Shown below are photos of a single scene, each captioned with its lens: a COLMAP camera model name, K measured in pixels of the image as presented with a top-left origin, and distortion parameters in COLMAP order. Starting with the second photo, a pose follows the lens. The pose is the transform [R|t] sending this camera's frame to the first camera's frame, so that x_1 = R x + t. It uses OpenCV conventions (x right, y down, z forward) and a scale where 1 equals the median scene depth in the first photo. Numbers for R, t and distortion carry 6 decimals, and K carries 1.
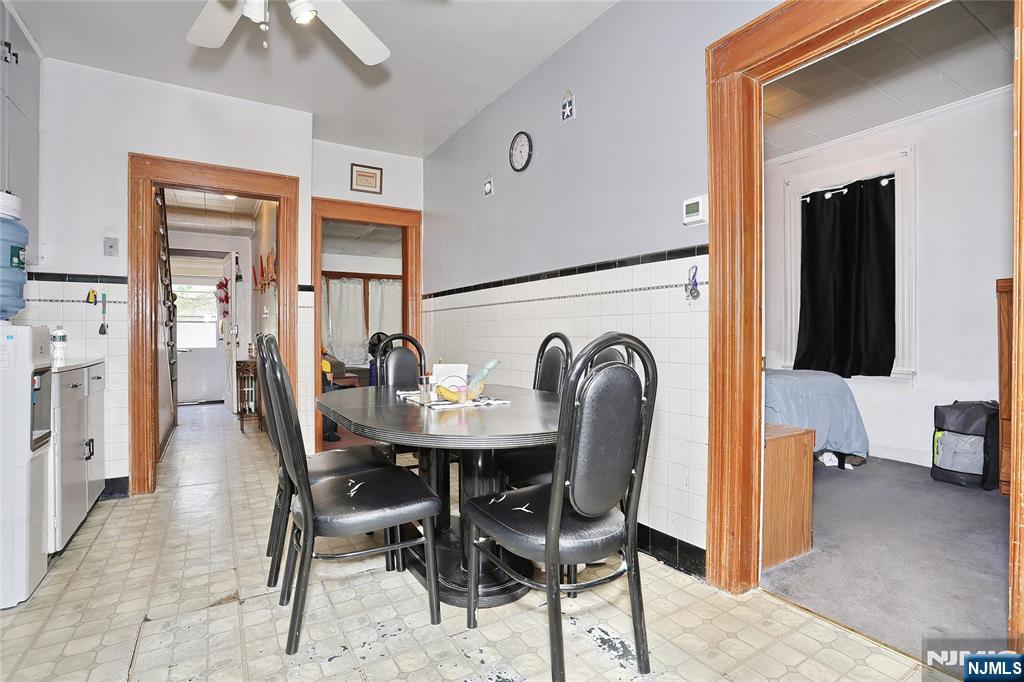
lens RADIAL K [[501.0, 0, 512.0], [0, 501.0, 341.0], [0, 0, 1]] dist [-0.076018, 0.033506]
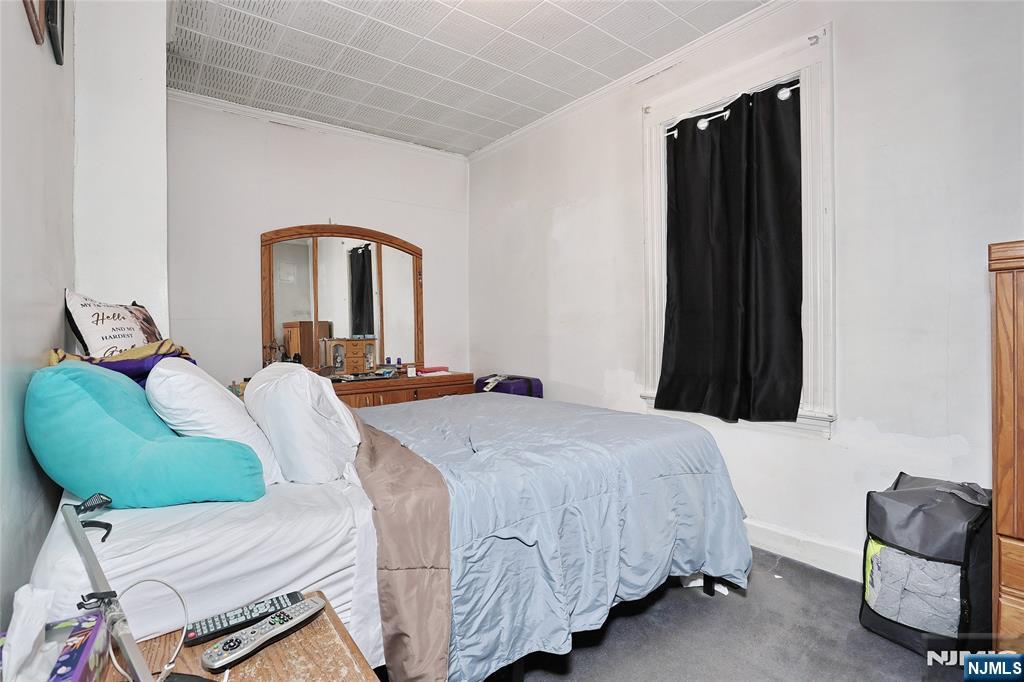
lens RADIAL K [[501.0, 0, 512.0], [0, 501.0, 341.0], [0, 0, 1]] dist [-0.076018, 0.033506]
pose [[0.996051, -0.015439, 0.087426, 0.379230], [0.014957, 0.999869, 0.006162, -0.032054], [-0.087509, -0.004830, 0.996152, 0.430635]]
